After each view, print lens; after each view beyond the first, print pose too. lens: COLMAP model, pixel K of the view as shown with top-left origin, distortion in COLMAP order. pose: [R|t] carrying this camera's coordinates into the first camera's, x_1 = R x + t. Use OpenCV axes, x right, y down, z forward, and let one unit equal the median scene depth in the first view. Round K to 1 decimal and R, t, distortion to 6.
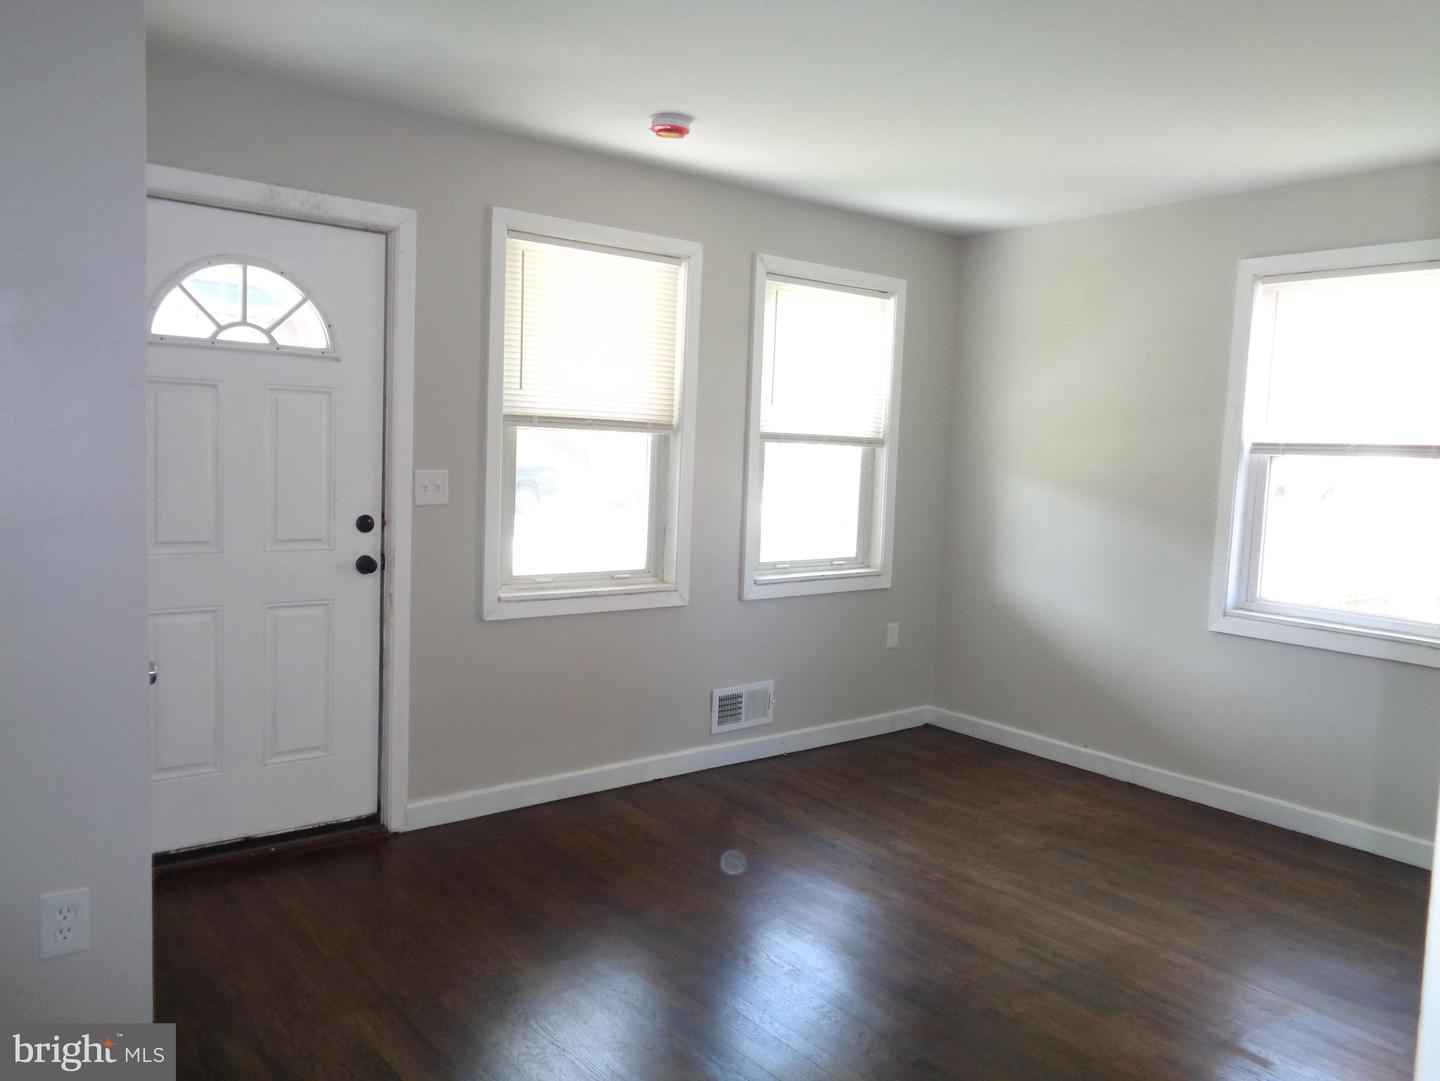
lens RADIAL K [[1092.9, 0, 716.4], [0, 1092.9, 541.5], [0, 0, 1]] dist [0.012642, 0.003339]
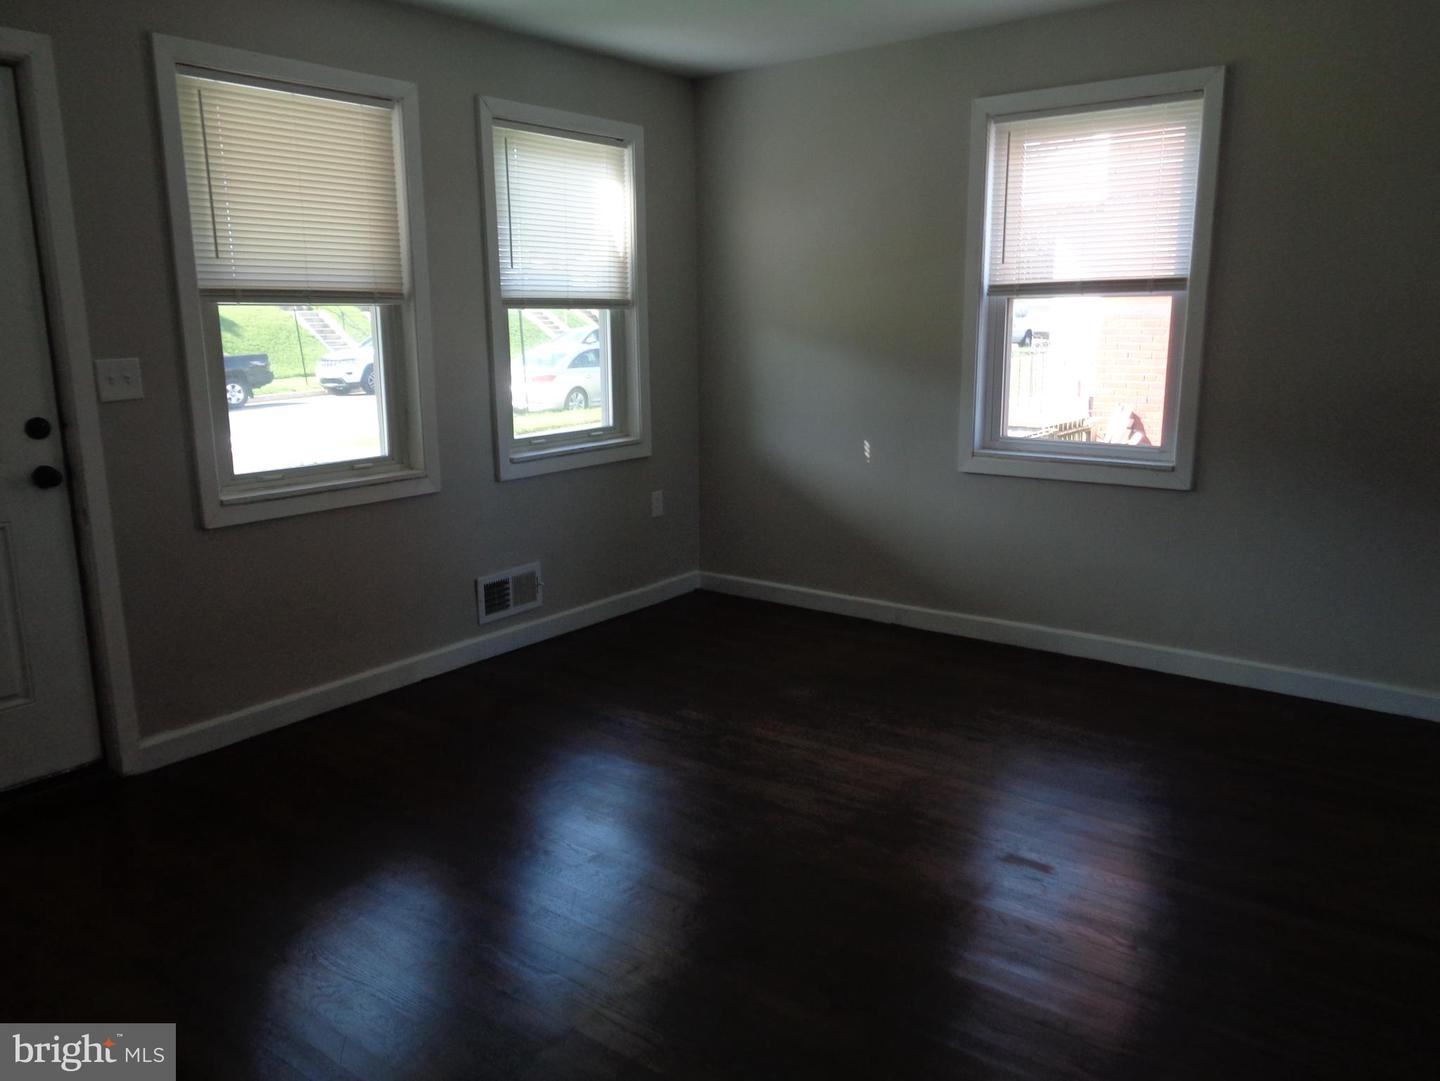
lens RADIAL K [[1092.9, 0, 714.4], [0, 1092.9, 539.9], [0, 0, 1]] dist [0.012642, 0.003339]
pose [[0.969818, -0.096810, 0.223787, -0.013903], [0.071173, 0.990228, 0.119931, 0.004808], [-0.233211, -0.100384, 0.967231, 0.050963]]
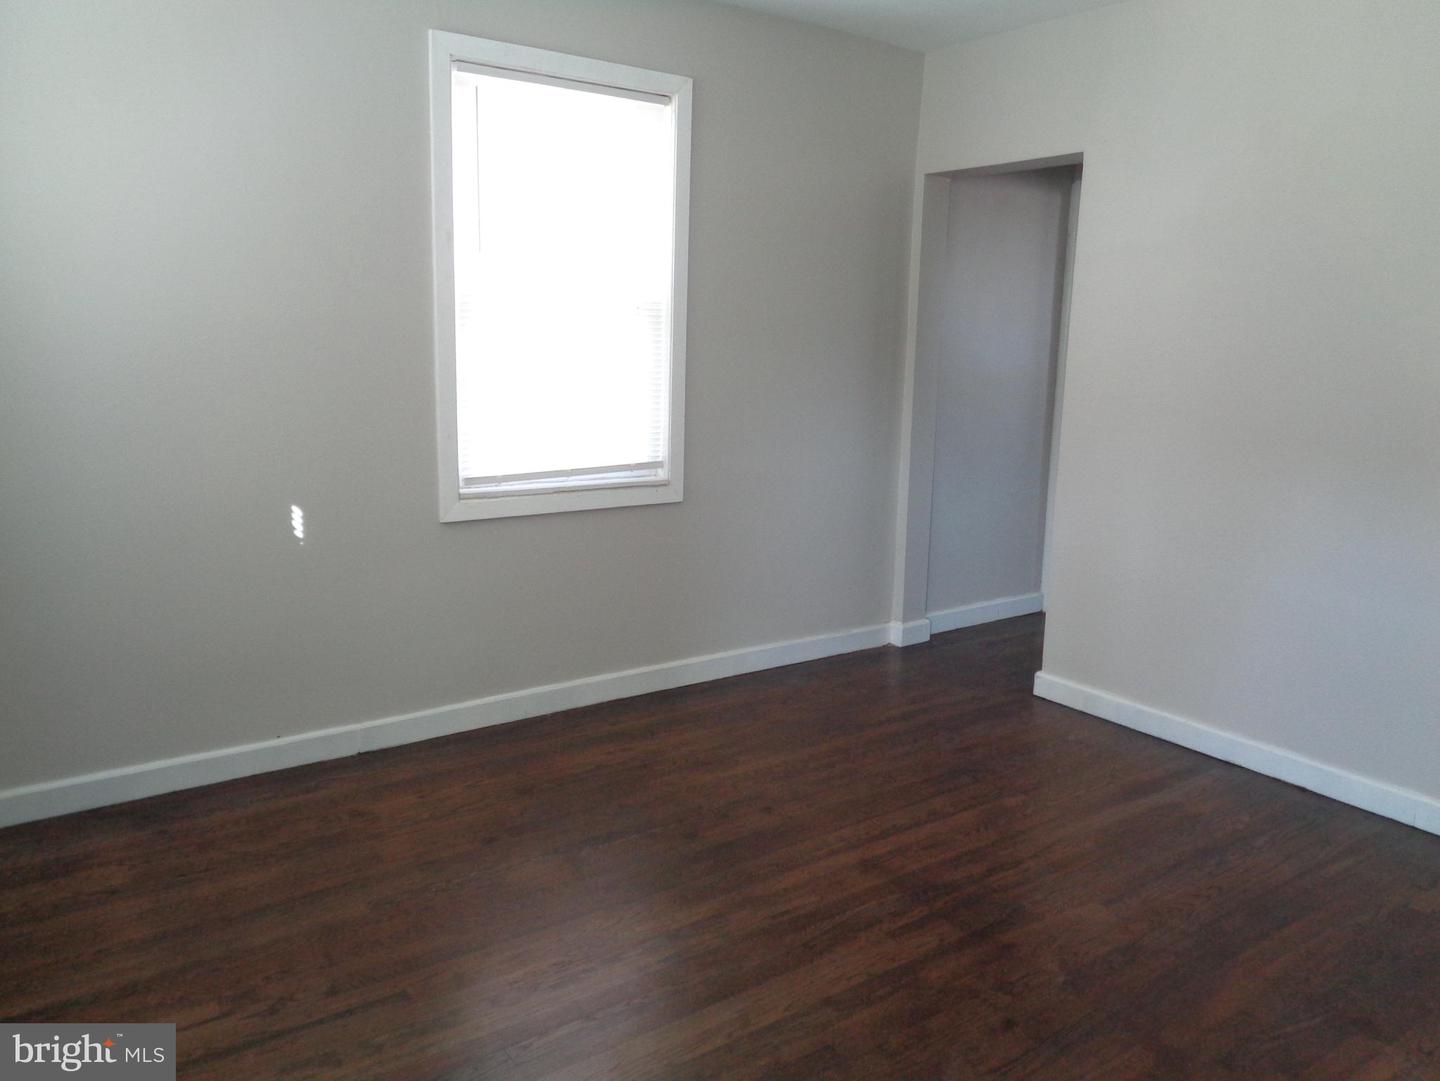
lens RADIAL K [[1092.9, 0, 700.5], [0, 1092.9, 566.0], [0, 0, 1]] dist [0.012642, 0.003339]
pose [[0.066565, -0.253427, 0.965062, -0.335695], [0.082838, 0.965271, 0.247769, -0.077320], [-0.994337, 0.063451, 0.085246, 0.804860]]
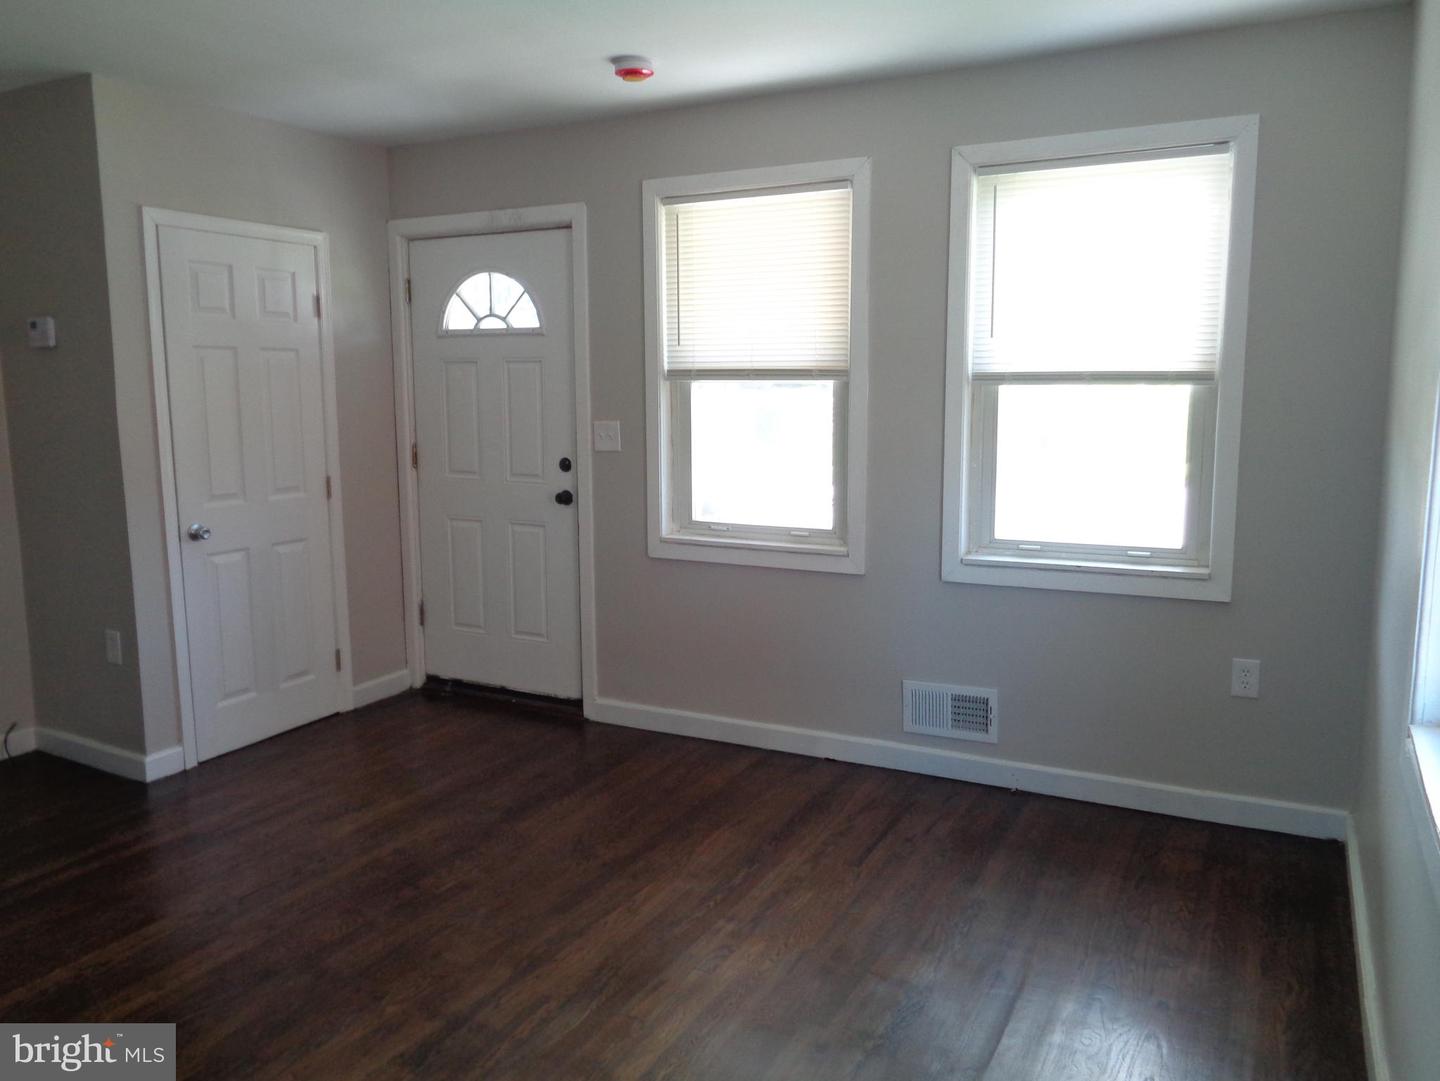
lens RADIAL K [[1092.9, 0, 747.7], [0, 1092.9, 535.1], [0, 0, 1]] dist [0.012642, 0.003339]
pose [[0.406819, 0.082546, -0.909772, 0.803597], [-0.065614, 0.995977, 0.061028, -0.022857], [0.911149, 0.034867, 0.410598, 0.603865]]
